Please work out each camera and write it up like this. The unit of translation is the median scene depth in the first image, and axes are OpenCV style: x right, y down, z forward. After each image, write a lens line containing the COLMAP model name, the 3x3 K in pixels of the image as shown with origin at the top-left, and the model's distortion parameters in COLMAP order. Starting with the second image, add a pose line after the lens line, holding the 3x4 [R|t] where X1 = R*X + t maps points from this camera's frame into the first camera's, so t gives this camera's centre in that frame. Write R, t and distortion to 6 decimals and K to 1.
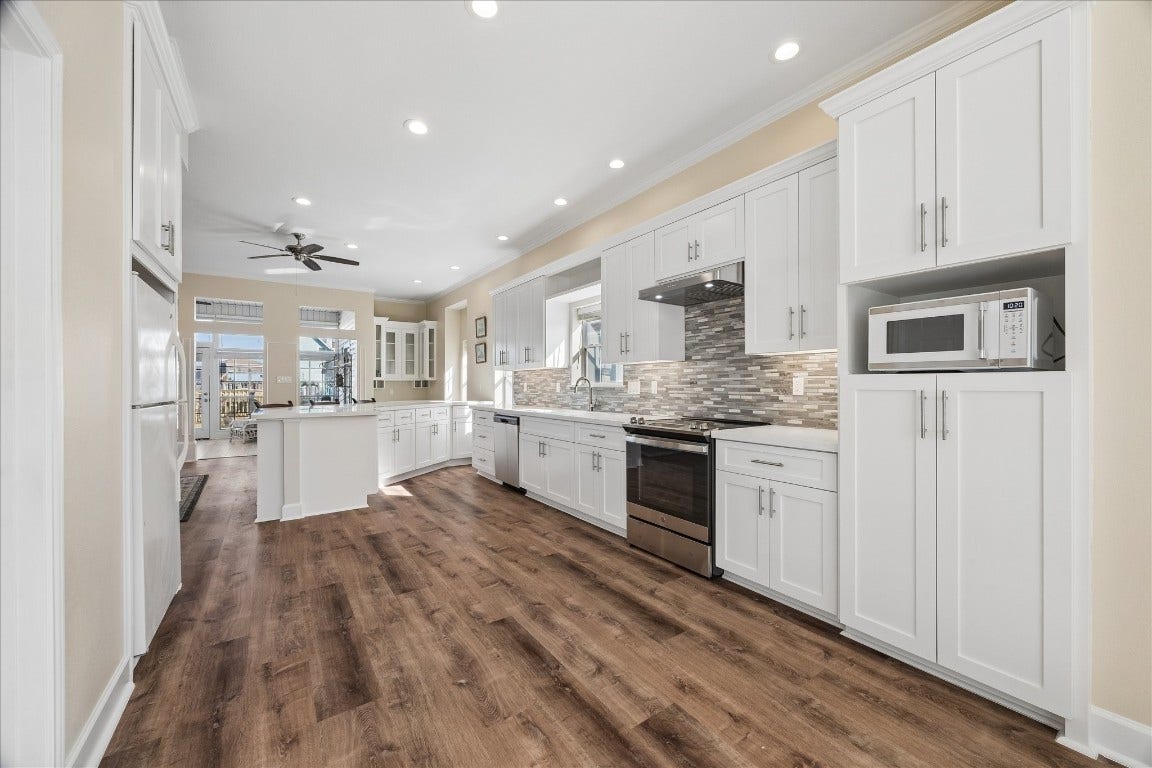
lens RADIAL K [[439.0, 0, 581.4], [0, 439.0, 384.2], [0, 0, 1]] dist [0.001219, 0.000067]
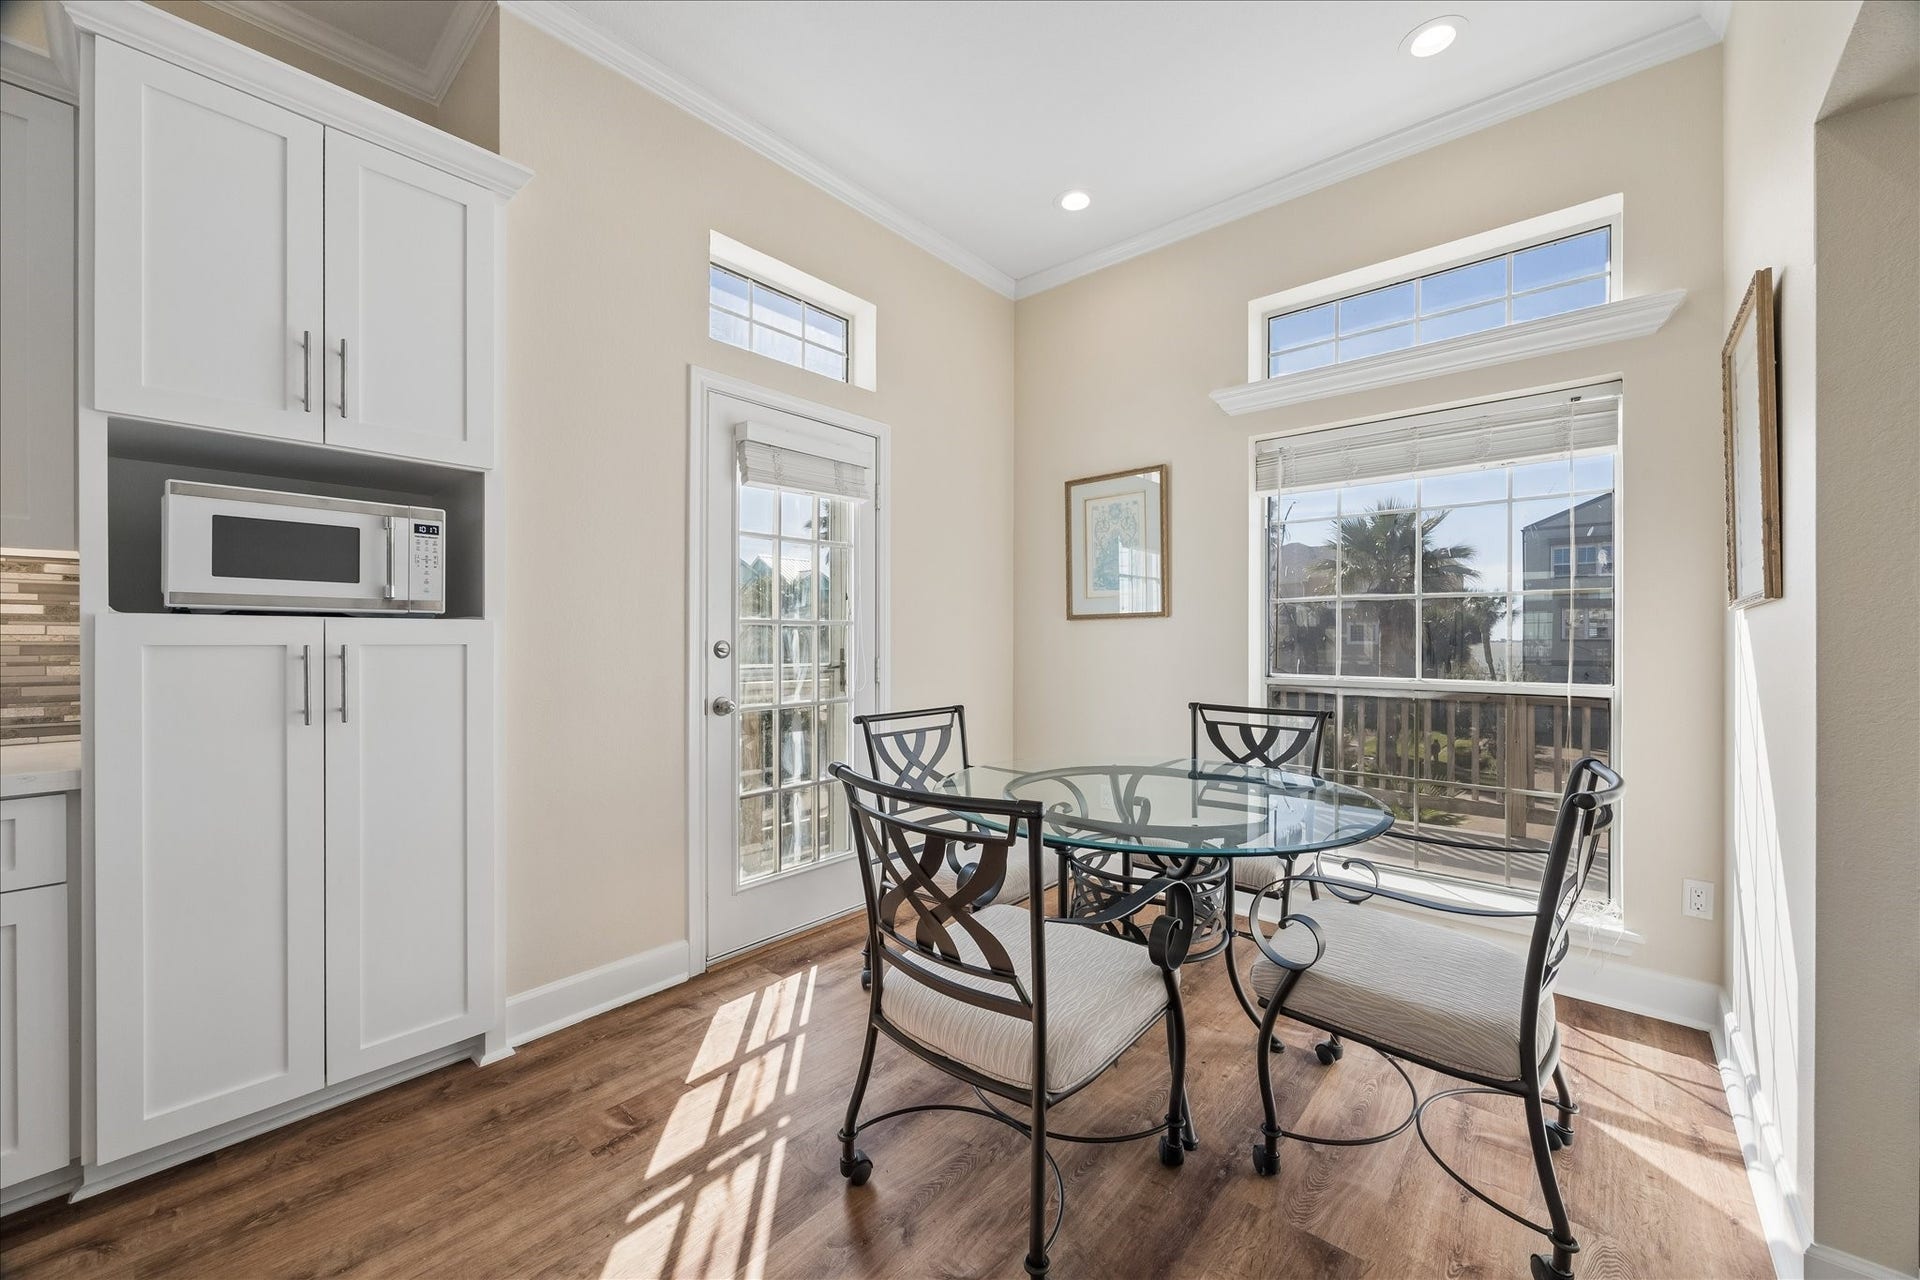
lens RADIAL K [[731.7, 0, 970.7], [0, 731.7, 640.4], [0, 0, 1]] dist [0.001219, 0.000067]
pose [[-0.240806, -0.000582, 0.970573, -0.421668], [-0.001191, 0.999999, 0.000304, 0.006952], [-0.970573, -0.001083, -0.240806, 0.383129]]
